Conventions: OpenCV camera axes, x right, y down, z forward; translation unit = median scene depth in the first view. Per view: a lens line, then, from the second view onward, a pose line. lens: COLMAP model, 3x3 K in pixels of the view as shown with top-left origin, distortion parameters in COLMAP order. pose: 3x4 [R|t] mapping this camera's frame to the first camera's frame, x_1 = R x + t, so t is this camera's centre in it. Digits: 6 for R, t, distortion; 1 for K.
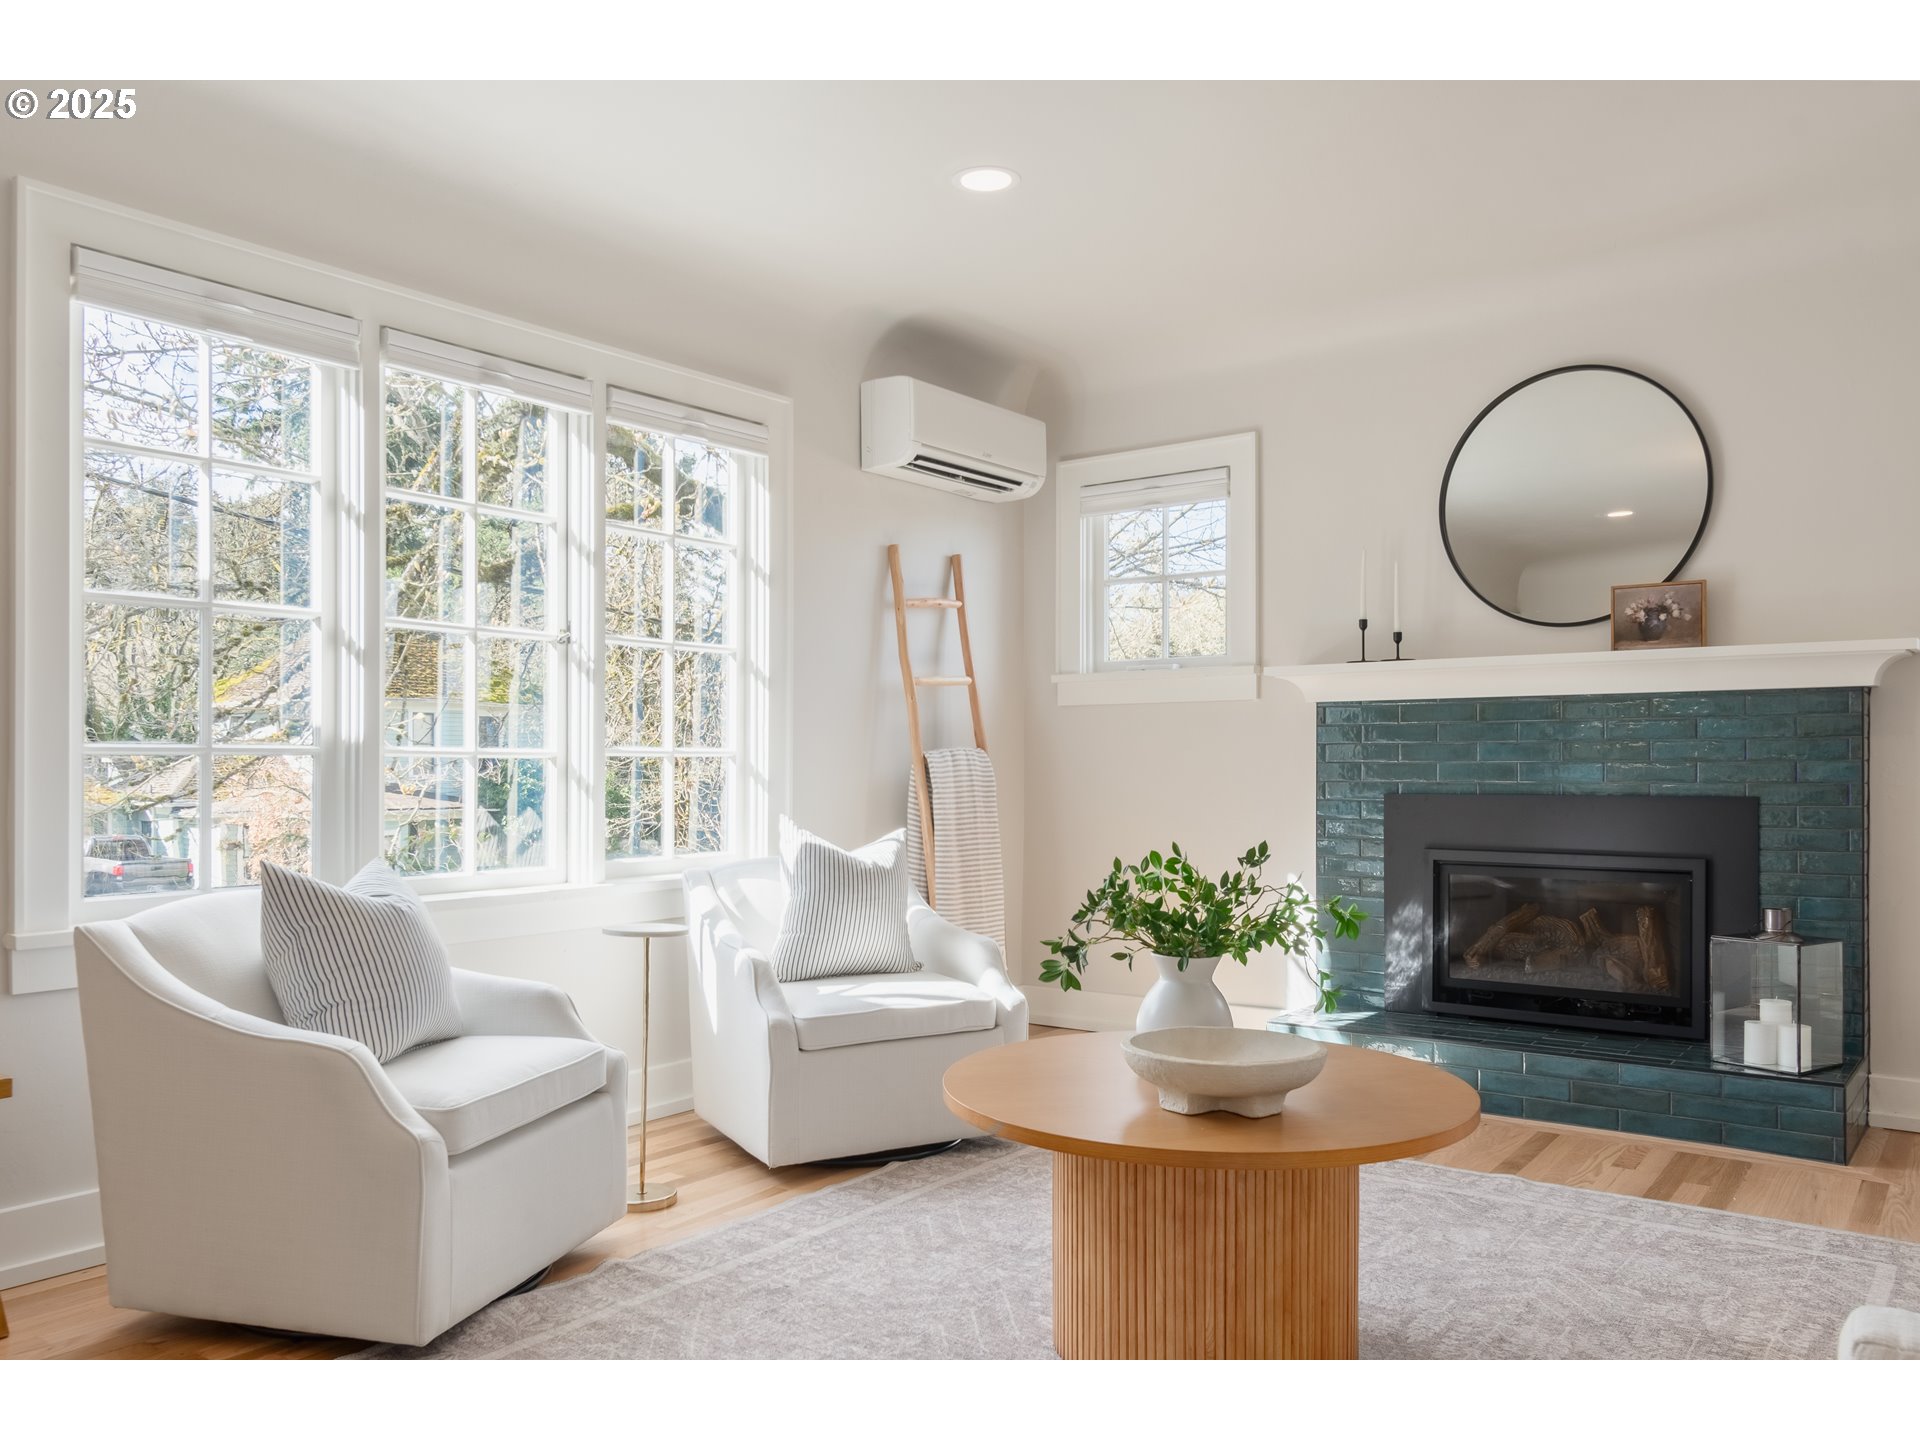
lens RADIAL K [[1409.5, 0, 958.2], [0, 1409.5, 759.1], [0, 0, 1]] dist [-0.000153, 0.000372]
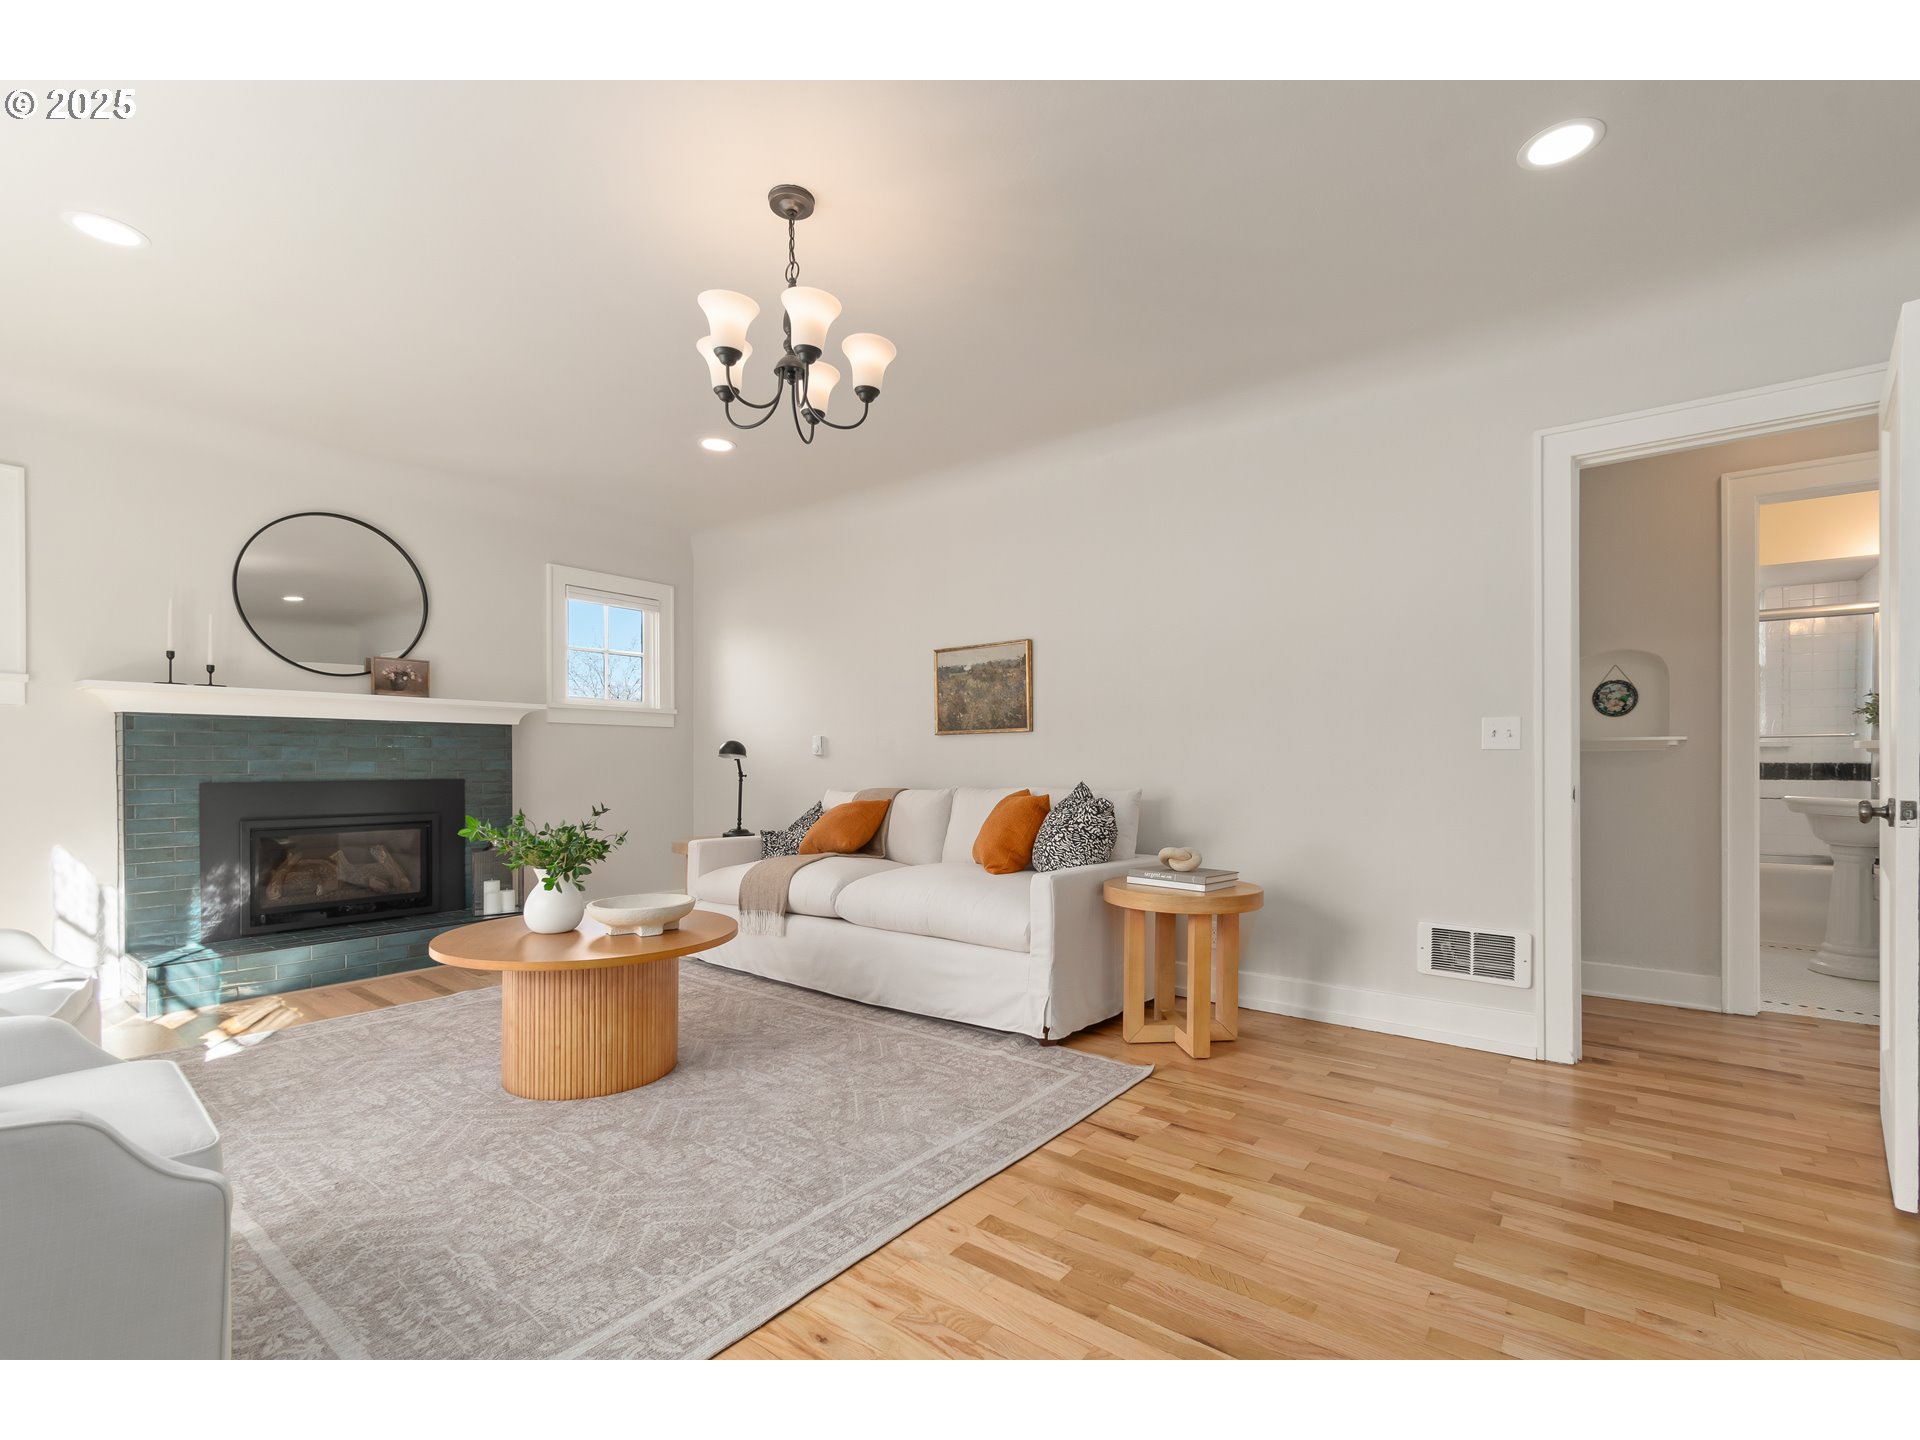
lens RADIAL K [[858.2, 0, 964.1], [0, 858.2, 766.3], [0, 0, 1]] dist [-0.000745, -0.000691]
pose [[0.020287, -0.004029, 0.999786, -0.551373], [-0.006221, 0.999972, 0.004156, -0.000013], [-0.999775, -0.006304, 0.020262, 0.275610]]
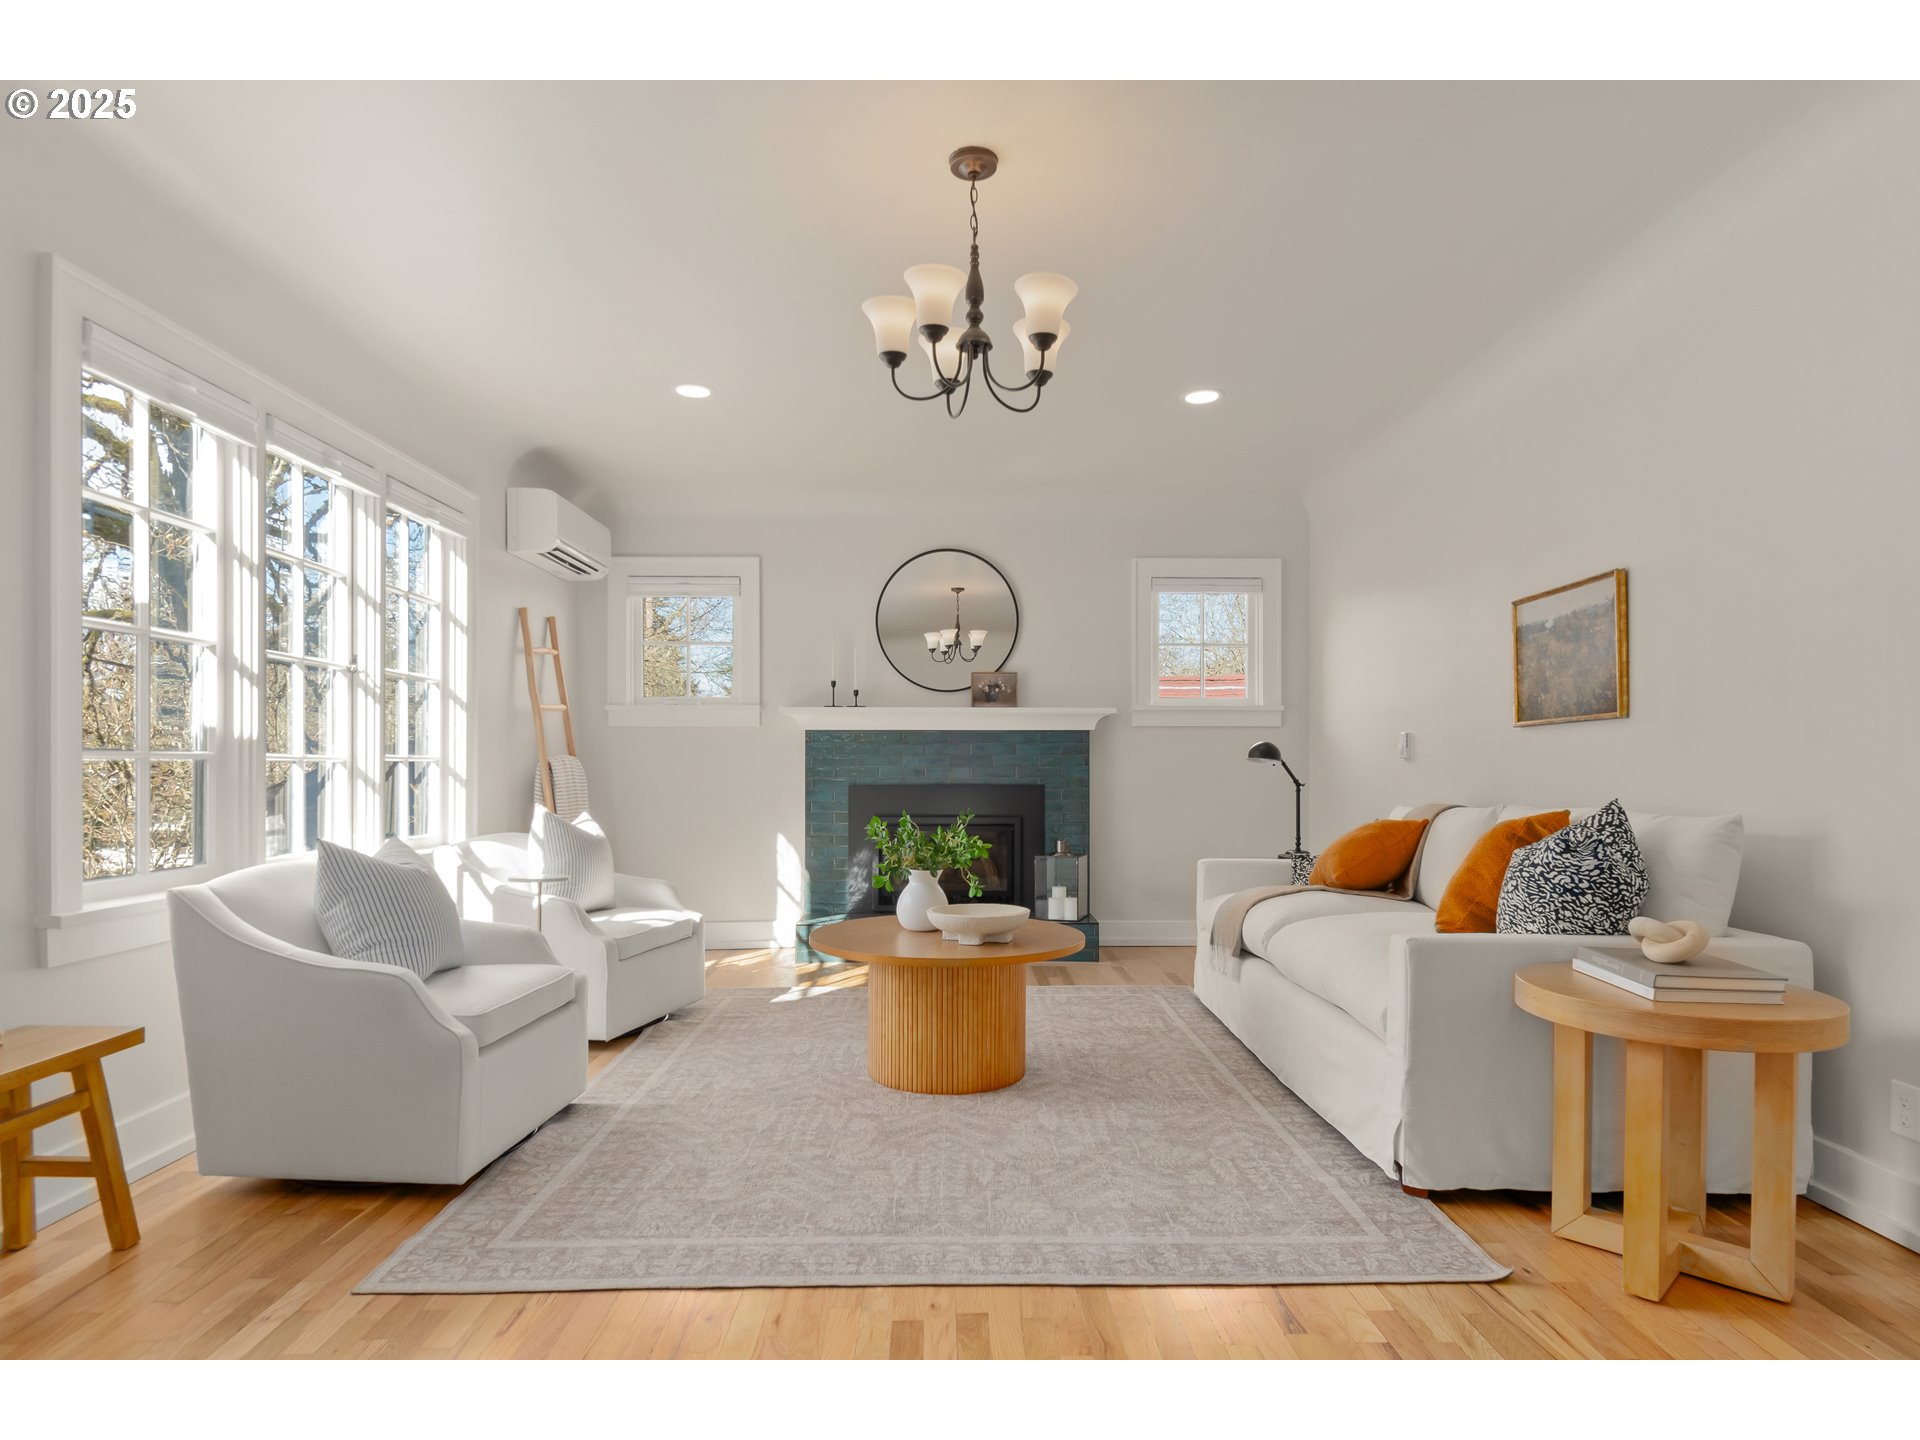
lens RADIAL K [[1048.6, 0, 956.0], [0, 1048.6, 764.9], [0, 0, 1]] dist [-0.001679, -0.000910]
pose [[0.793466, 0.002884, 0.608608, -0.392370], [-0.004219, 0.999991, 0.000761, -0.001599], [-0.608600, -0.003172, 0.793471, -0.079238]]
